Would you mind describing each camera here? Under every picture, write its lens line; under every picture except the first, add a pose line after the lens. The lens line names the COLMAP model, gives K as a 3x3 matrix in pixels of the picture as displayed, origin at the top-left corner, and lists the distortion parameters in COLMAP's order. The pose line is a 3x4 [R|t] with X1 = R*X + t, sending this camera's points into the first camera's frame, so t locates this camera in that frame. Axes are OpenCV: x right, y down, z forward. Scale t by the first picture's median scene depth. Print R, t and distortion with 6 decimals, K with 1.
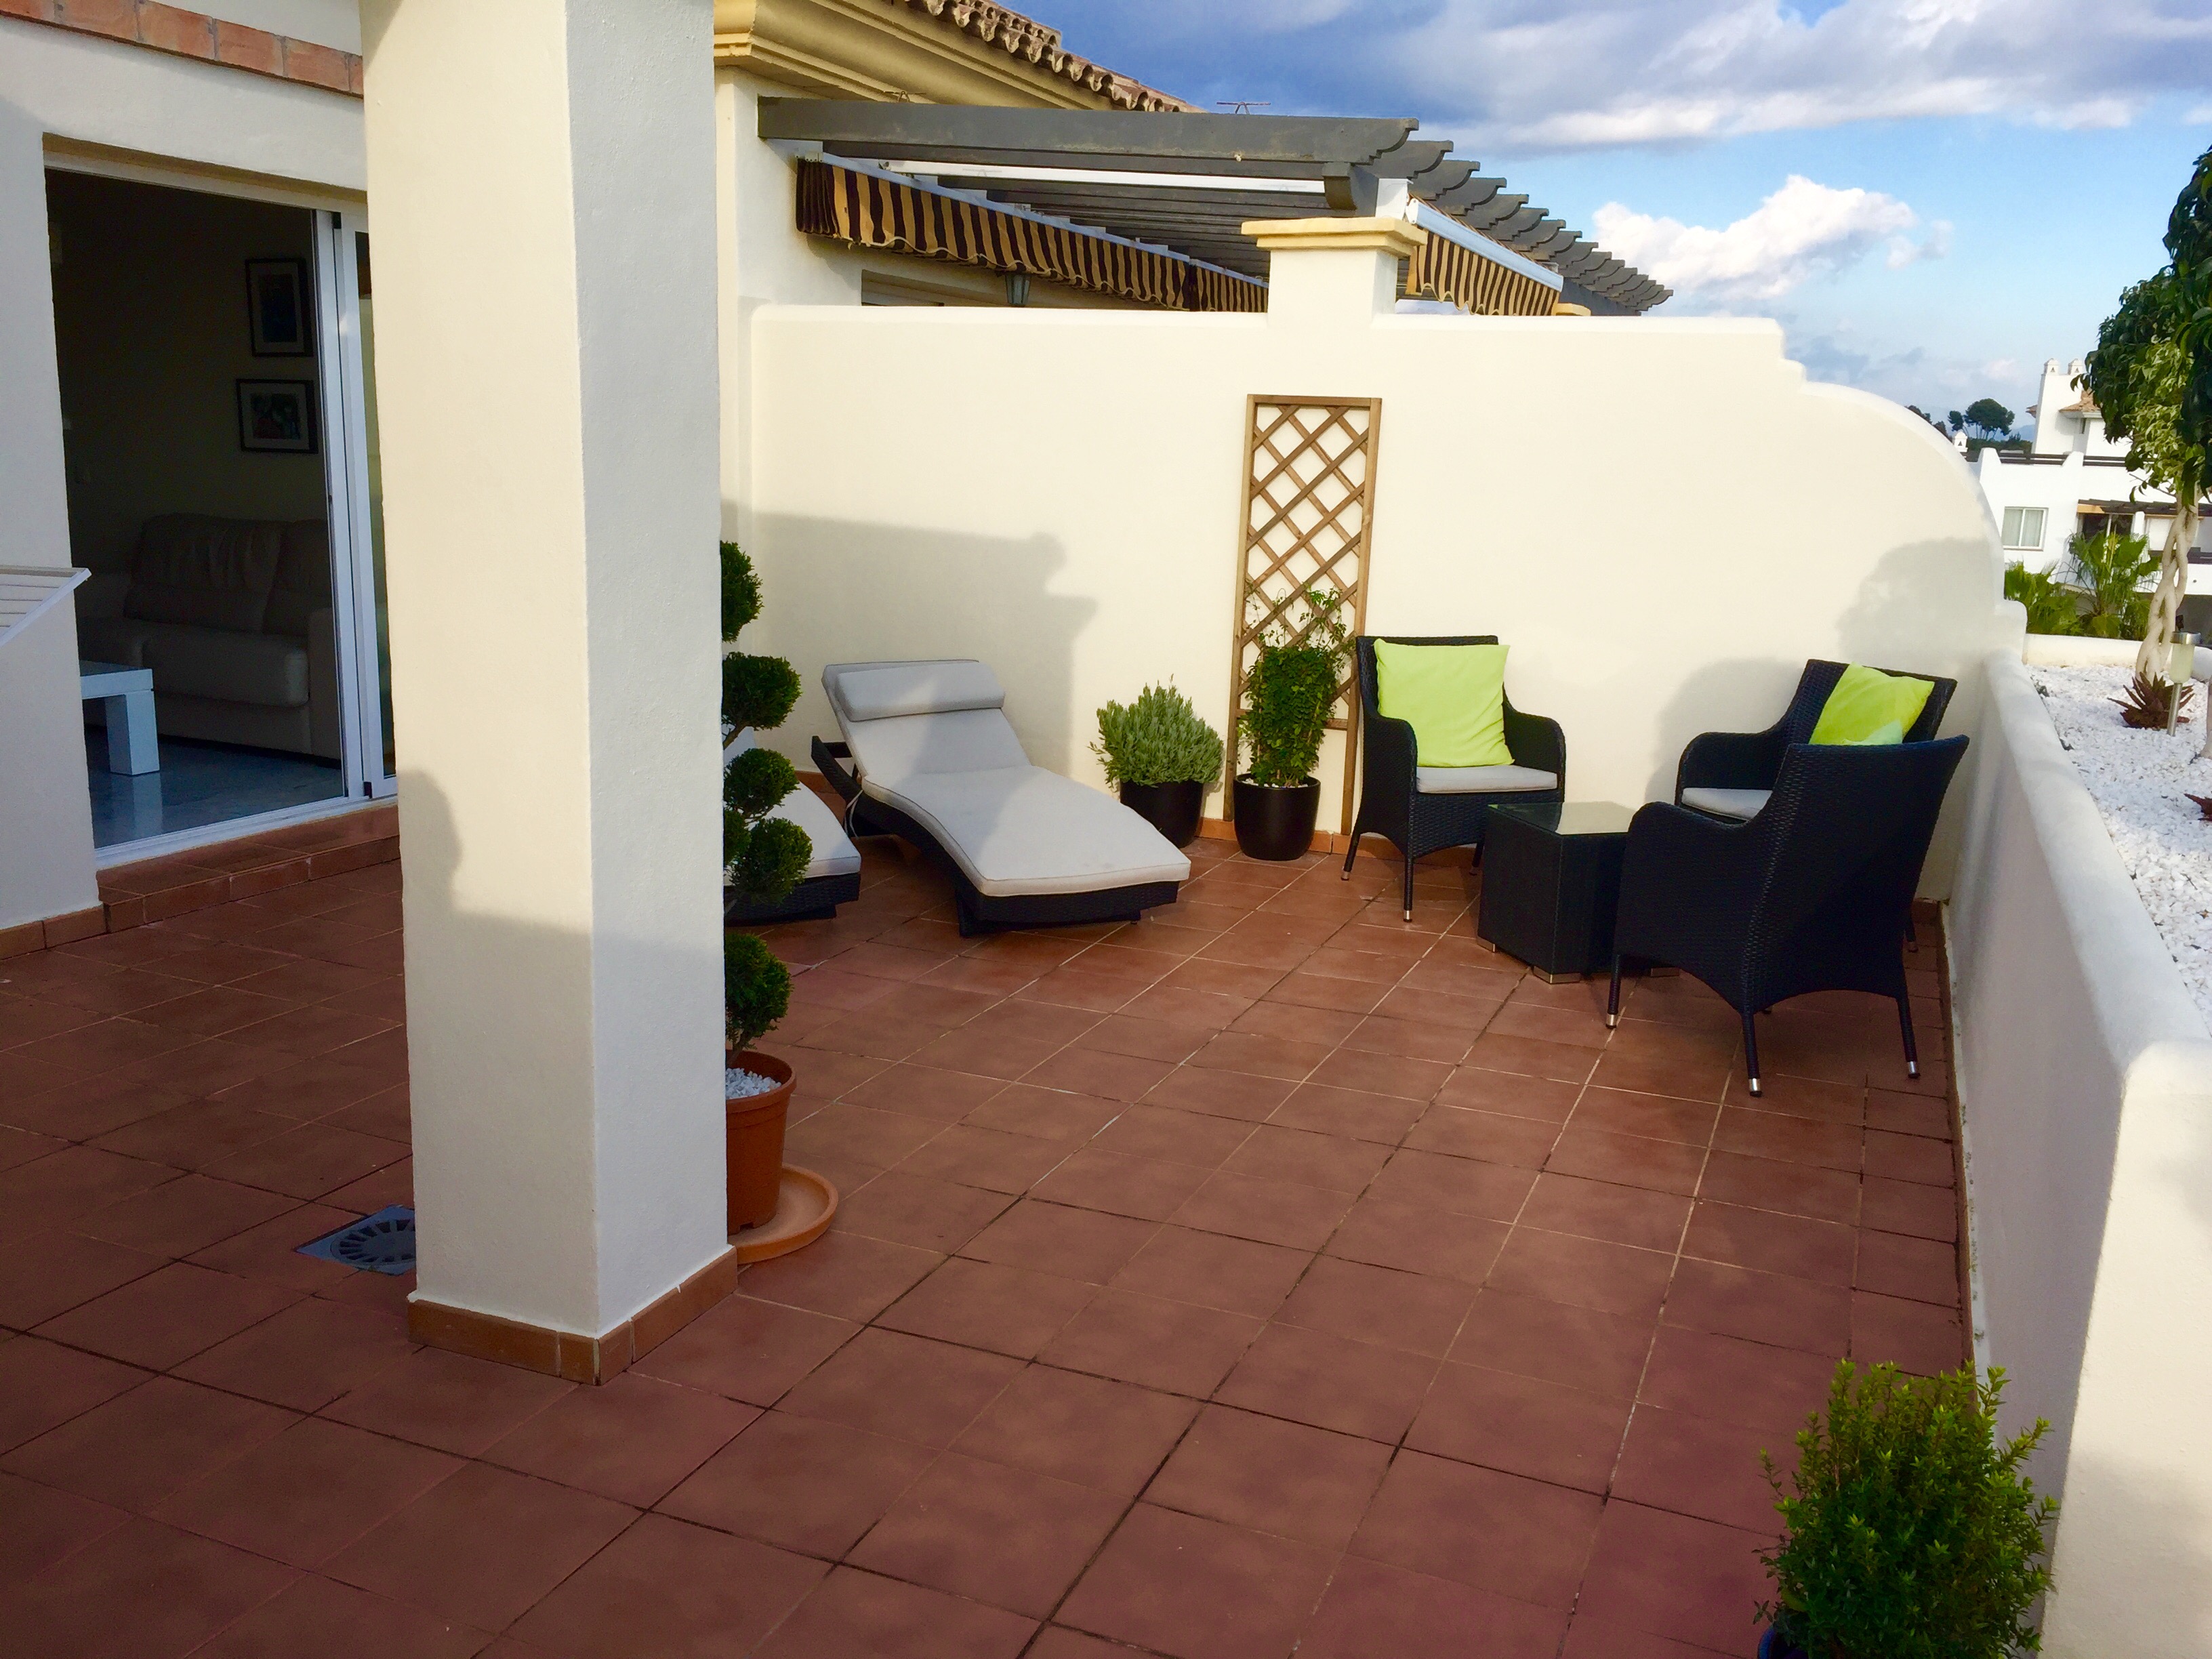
lens RADIAL K [[1886.3, 0, 1106.0], [0, 1886.3, 829.5], [0, 0, 1]] dist [0.068287, -0.002786]
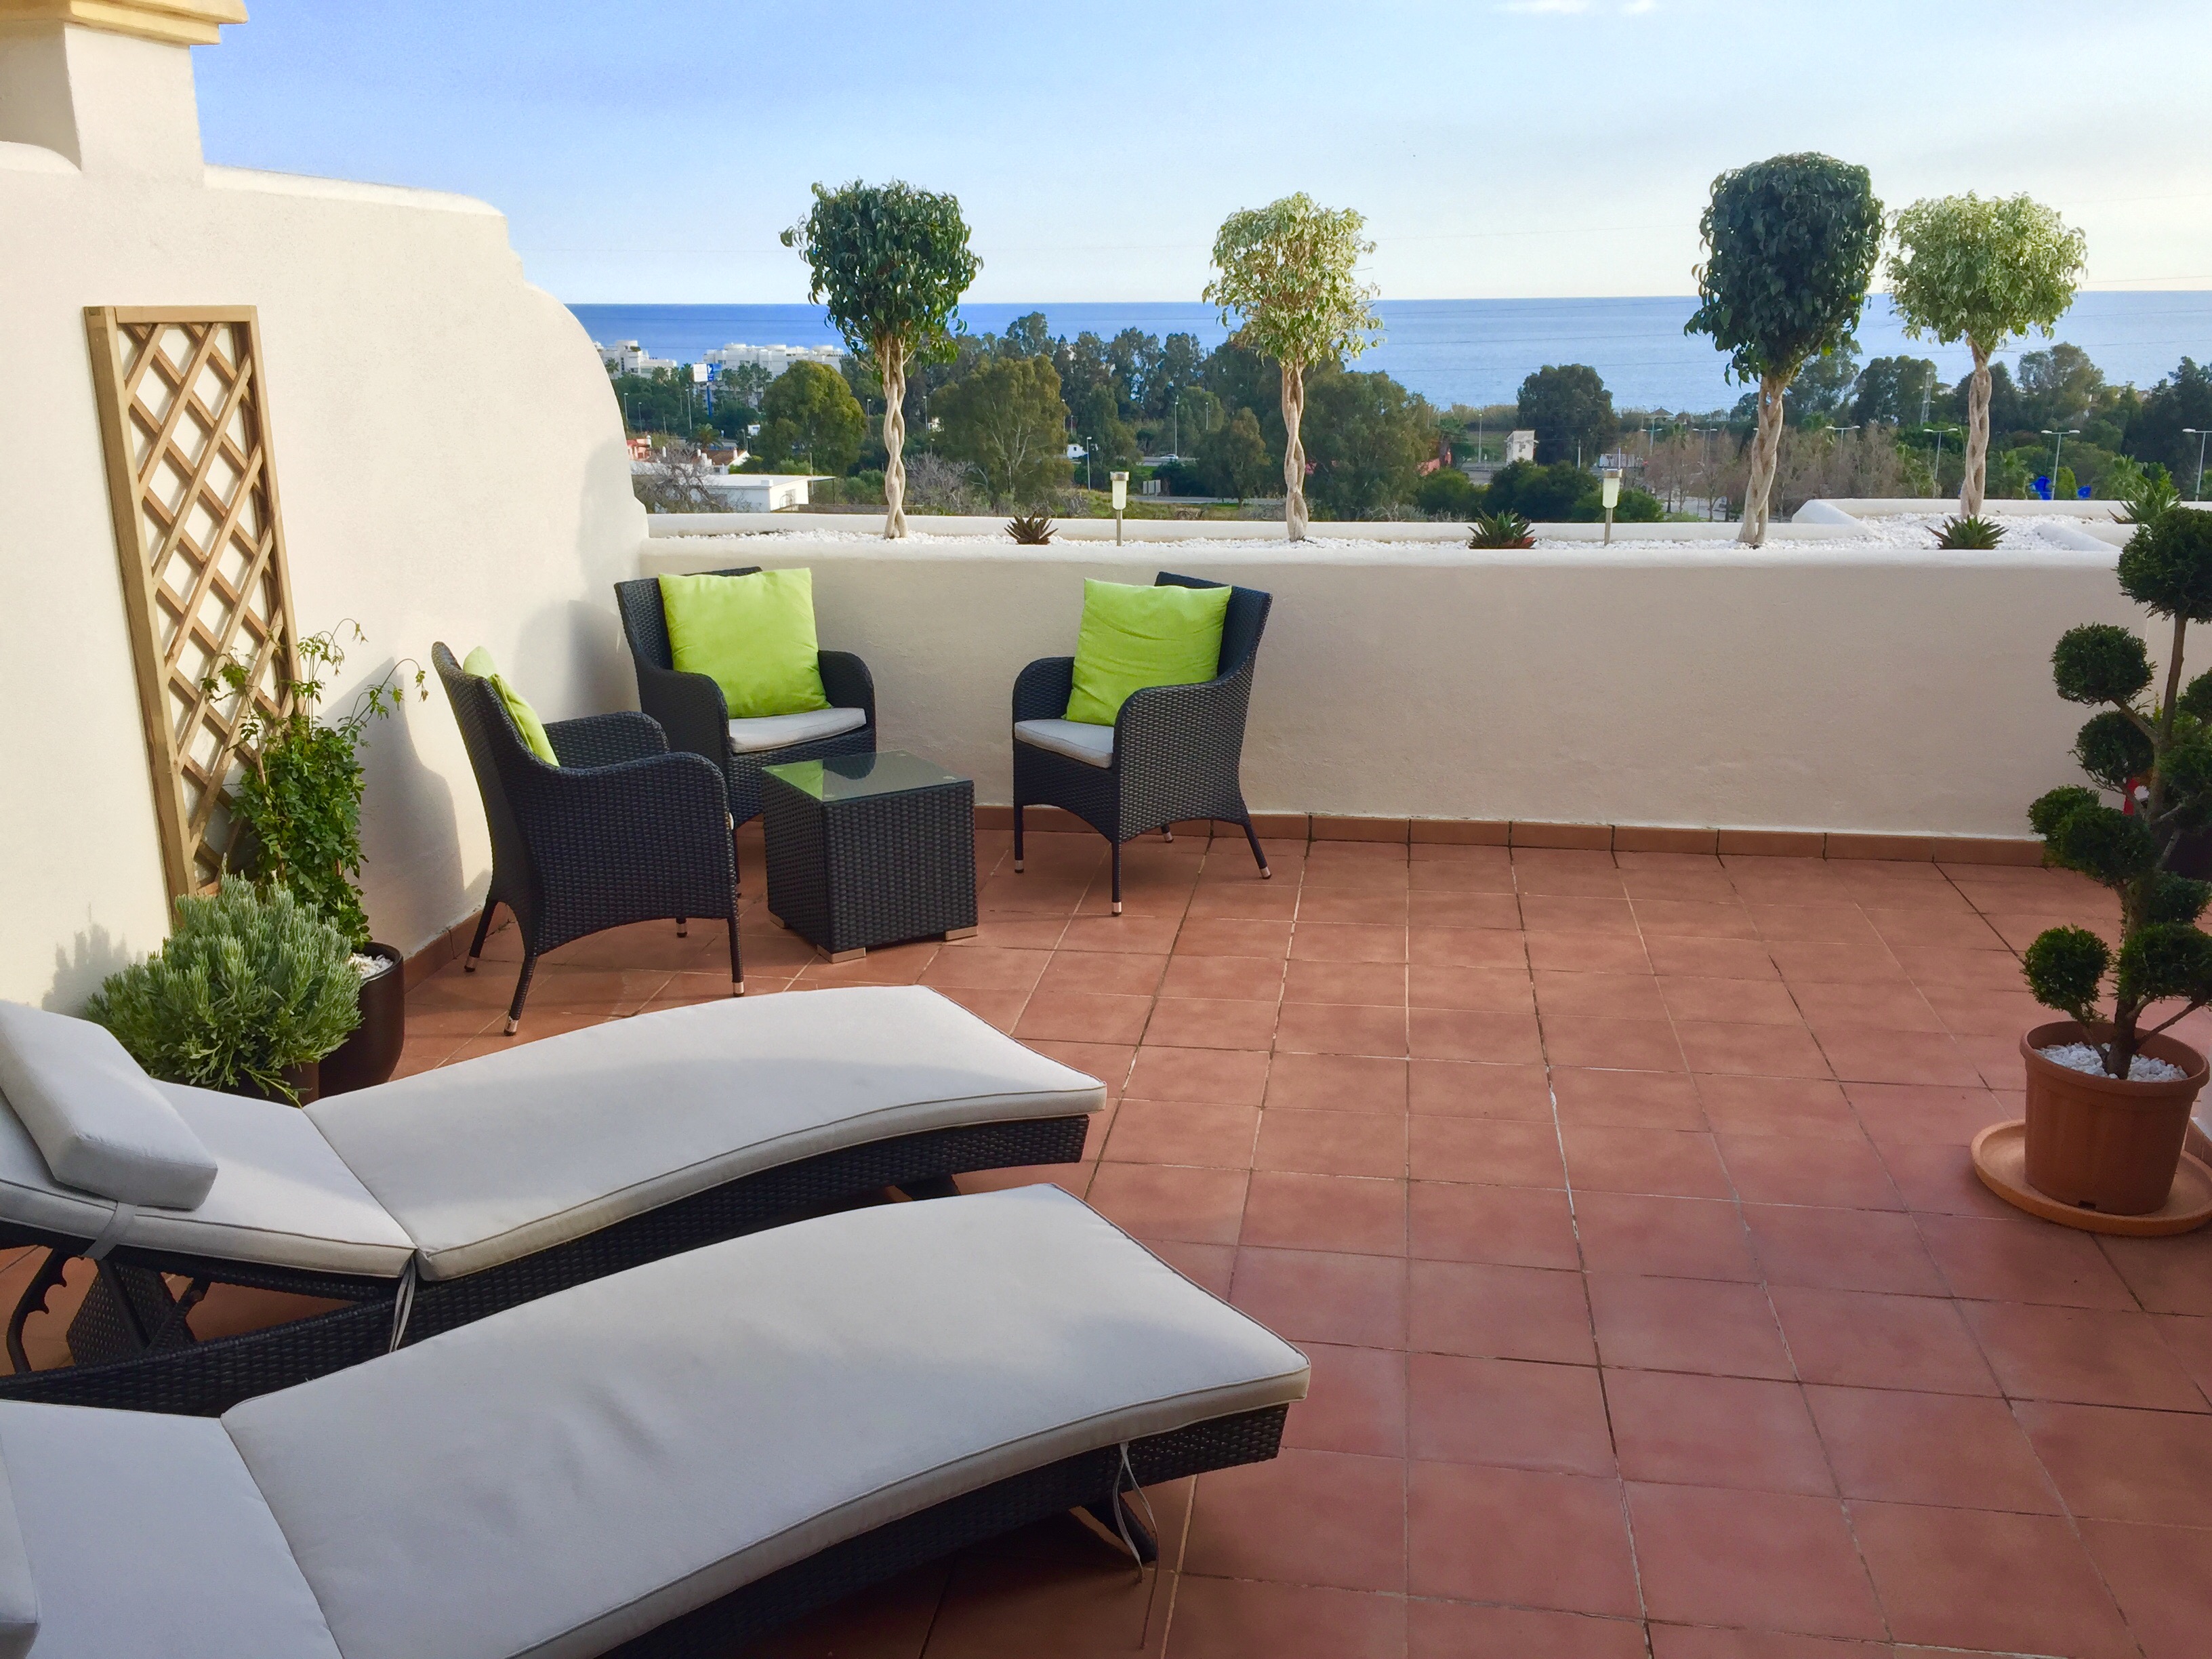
lens RADIAL K [[1886.3, 0, 1106.0], [0, 1886.3, 829.5], [0, 0, 1]] dist [0.068287, -0.002786]
pose [[-0.237188, -0.293241, 0.926149, -0.761502], [0.202719, 0.917426, 0.342395, -0.330543], [-0.950077, 0.268960, -0.158156, 1.272173]]
